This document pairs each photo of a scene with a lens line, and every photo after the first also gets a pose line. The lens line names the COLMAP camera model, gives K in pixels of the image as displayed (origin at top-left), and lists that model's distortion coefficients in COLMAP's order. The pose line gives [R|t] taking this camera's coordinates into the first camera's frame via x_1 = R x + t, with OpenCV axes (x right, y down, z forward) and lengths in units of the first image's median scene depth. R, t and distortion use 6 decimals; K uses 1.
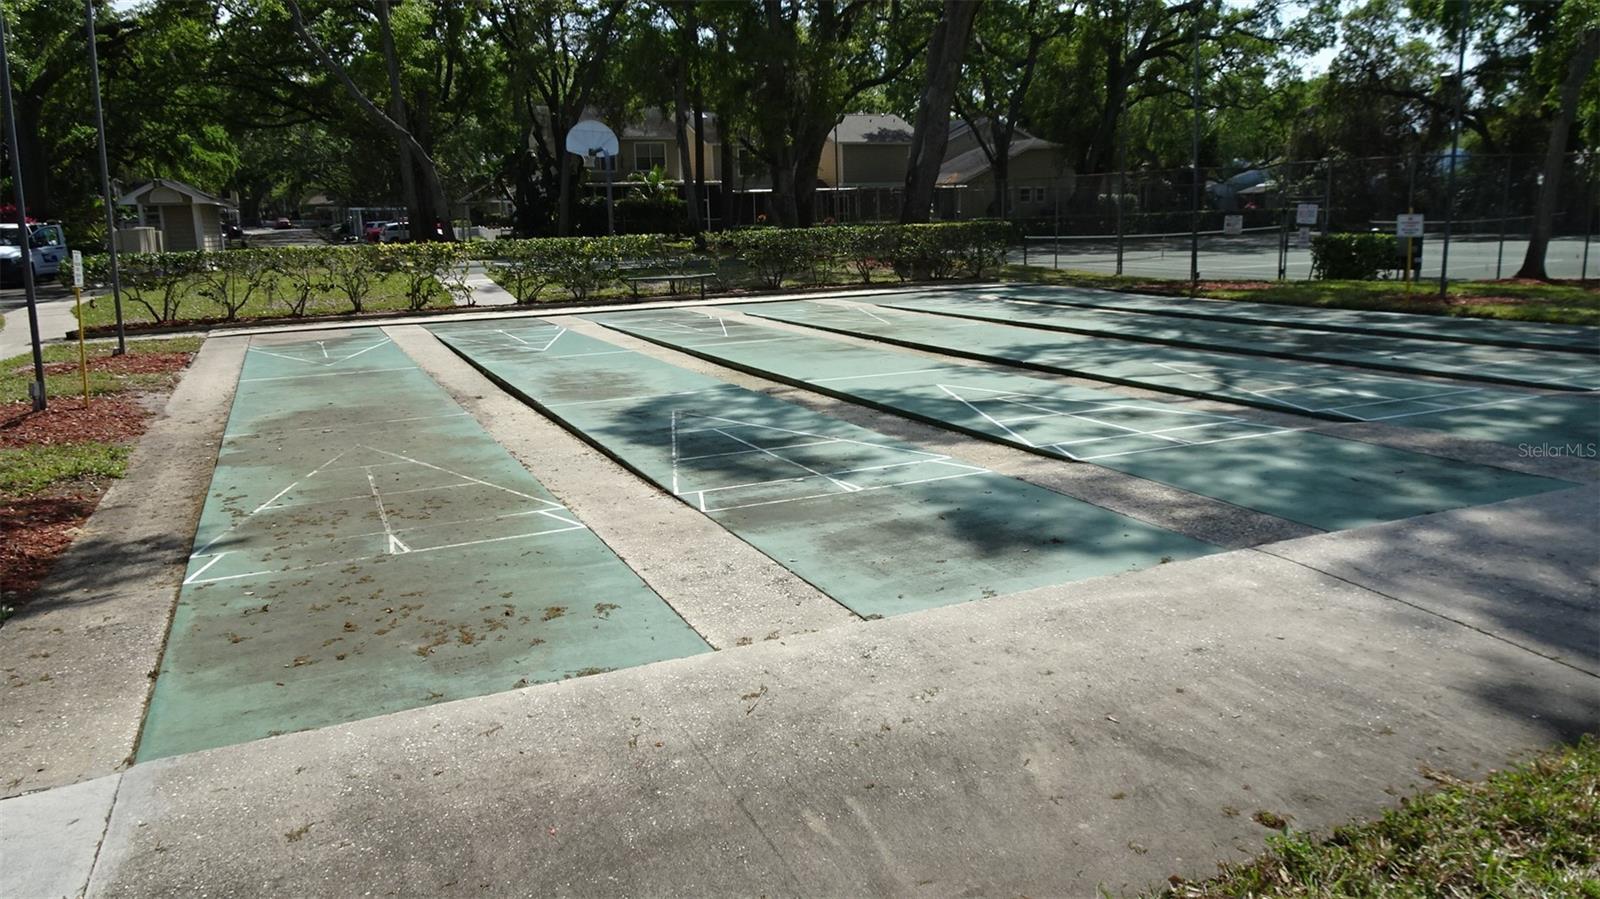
lens RADIAL K [[1122.0, 0, 806.6], [0, 1122.0, 452.4], [0, 0, 1]] dist [0.009598, 0.001393]
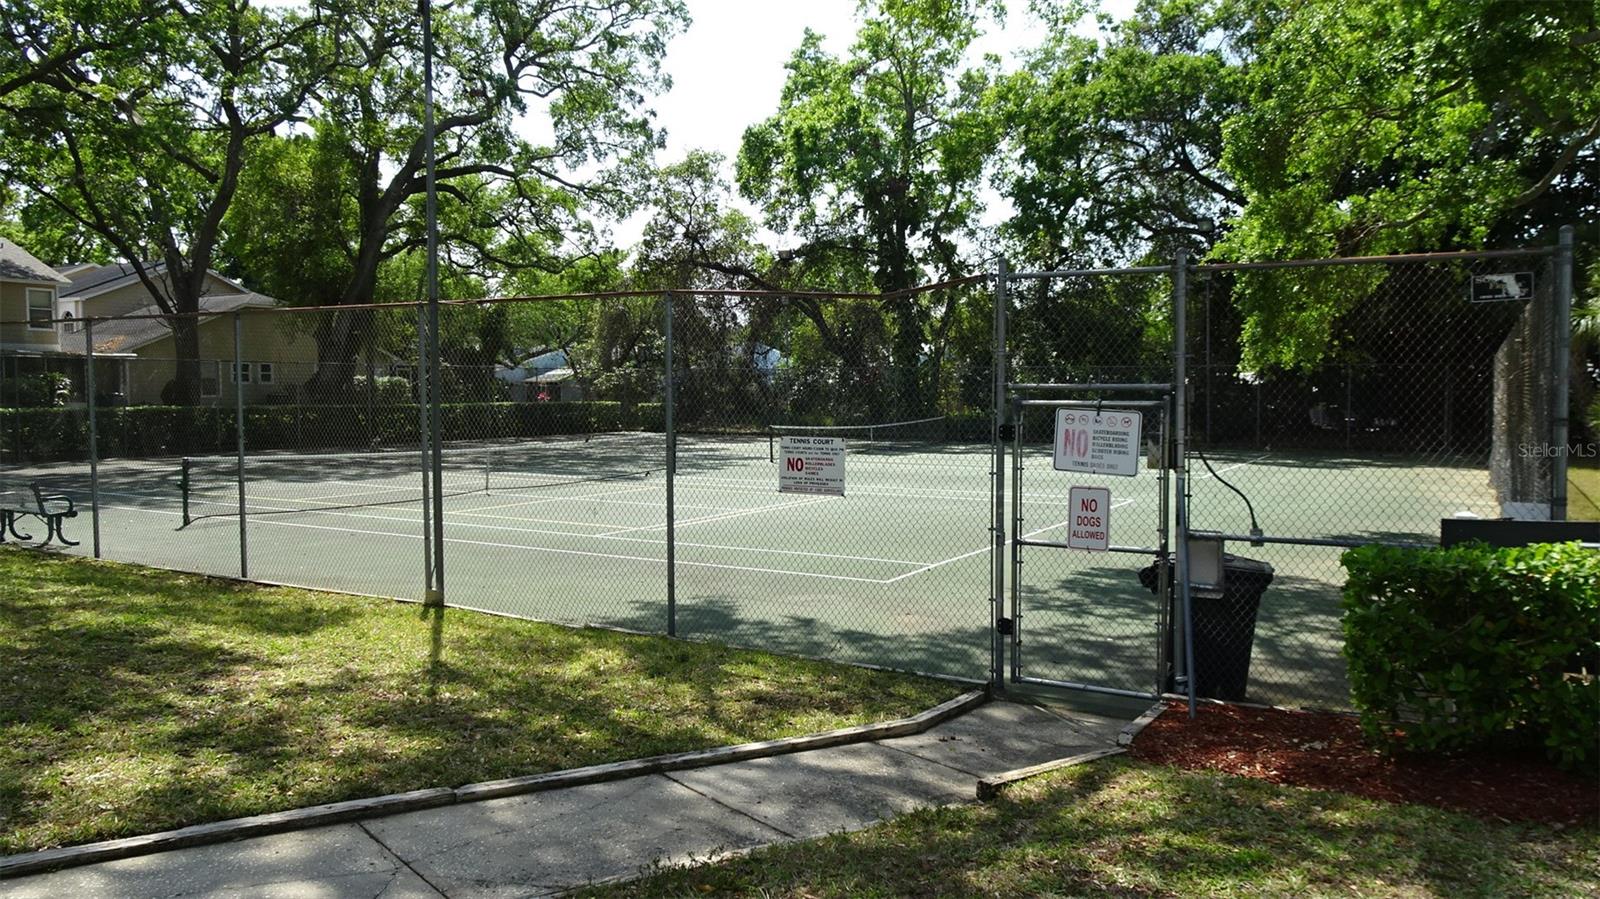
lens RADIAL K [[1122.0, 0, 806.6], [0, 1122.0, 452.4], [0, 0, 1]] dist [0.009598, 0.001393]
pose [[0.804165, -0.003902, 0.594394, 0.074971], [0.100385, 0.986506, -0.129336, -0.067759], [-0.585869, 0.163676, 0.793705, 0.305213]]
